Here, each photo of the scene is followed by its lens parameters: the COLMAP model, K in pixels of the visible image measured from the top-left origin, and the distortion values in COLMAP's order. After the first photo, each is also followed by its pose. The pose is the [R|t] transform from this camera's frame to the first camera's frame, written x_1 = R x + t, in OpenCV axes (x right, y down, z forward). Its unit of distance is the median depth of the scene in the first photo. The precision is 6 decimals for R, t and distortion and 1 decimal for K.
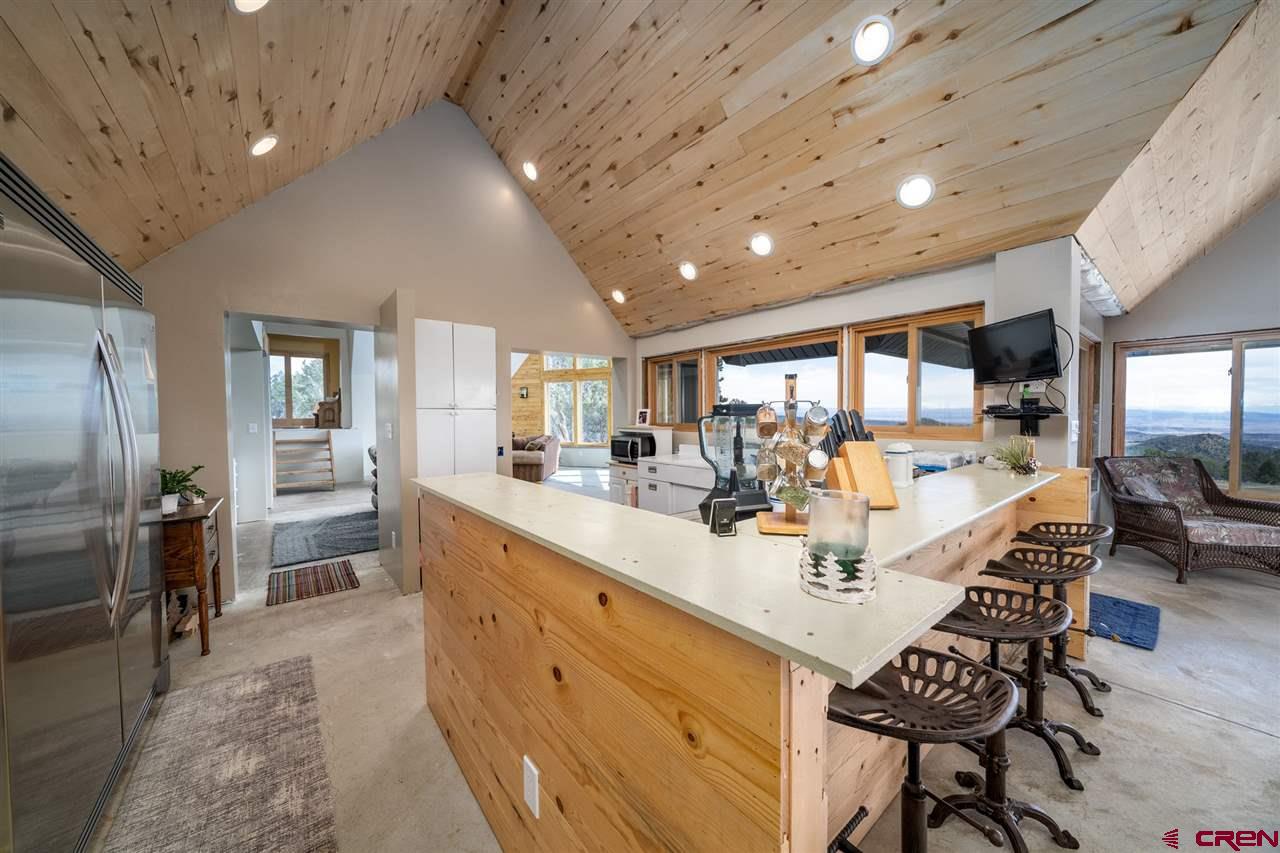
lens RADIAL K [[446.2, 0, 638.2], [0, 446.2, 424.7], [0, 0, 1]] dist [-0.006176, 0.000560]
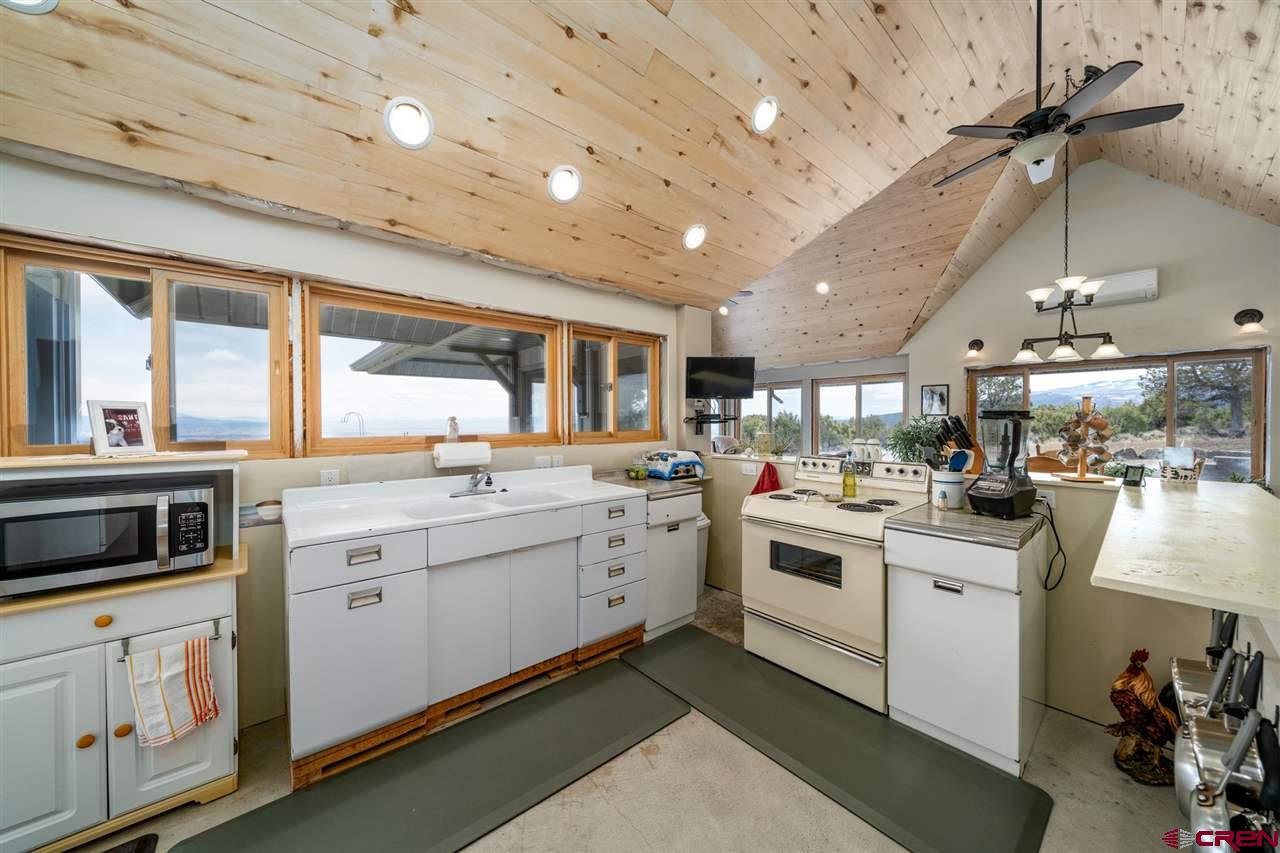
lens RADIAL K [[446.2, 0, 639.6], [0, 446.2, 425.9], [0, 0, 1]] dist [-0.006176, 0.000560]
pose [[-0.036231, -0.006388, 0.999323, -0.387067], [0.024387, 0.999676, 0.007274, -0.013072], [-0.999046, 0.024634, -0.036064, 0.786365]]
